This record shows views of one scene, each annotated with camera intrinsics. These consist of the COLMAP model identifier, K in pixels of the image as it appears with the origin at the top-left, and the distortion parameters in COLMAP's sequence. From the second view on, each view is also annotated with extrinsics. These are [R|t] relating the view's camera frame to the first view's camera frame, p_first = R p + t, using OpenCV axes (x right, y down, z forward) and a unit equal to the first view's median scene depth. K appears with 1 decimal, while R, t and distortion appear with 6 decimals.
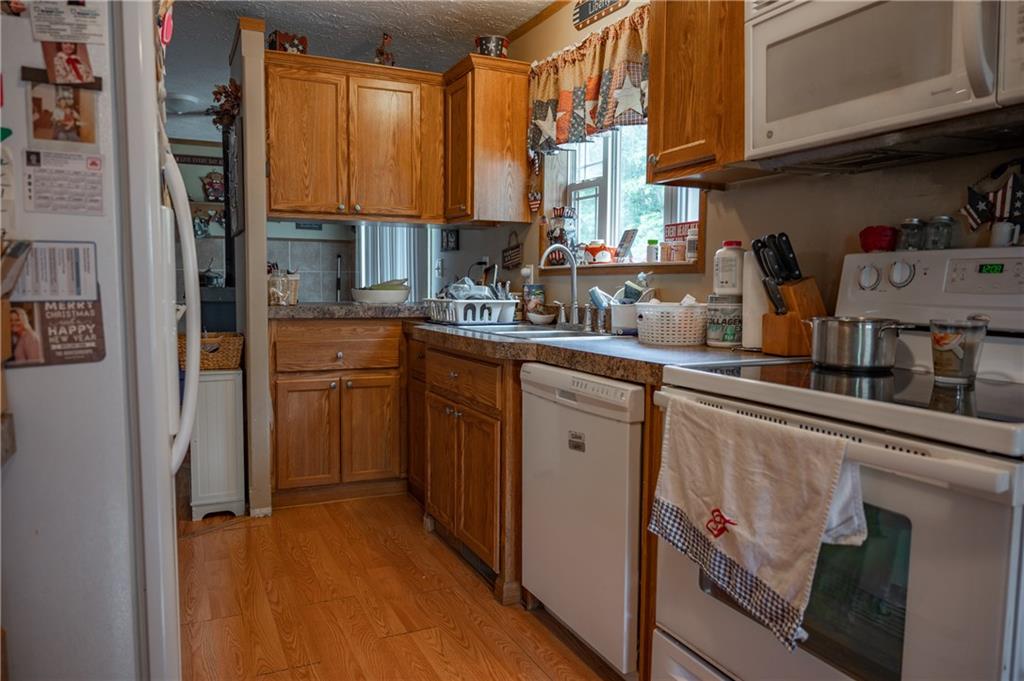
lens RADIAL K [[704.8, 0, 500.5], [0, 704.8, 341.5], [0, 0, 1]] dist [-0.005983, 0.001386]
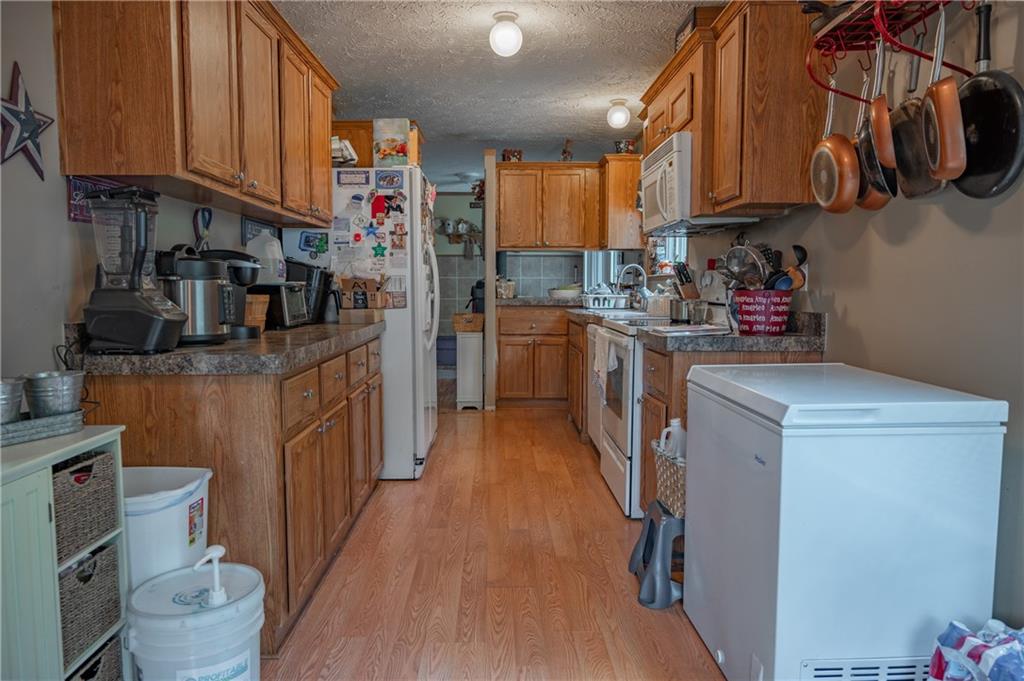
lens RADIAL K [[704.8, 0, 500.5], [0, 704.8, 341.5], [0, 0, 1]] dist [-0.005983, 0.001386]
pose [[0.908925, 0.025472, -0.416181, 0.448004], [-0.027021, 0.999633, 0.002168, 0.057547], [0.416084, 0.009275, 0.909279, -0.675588]]
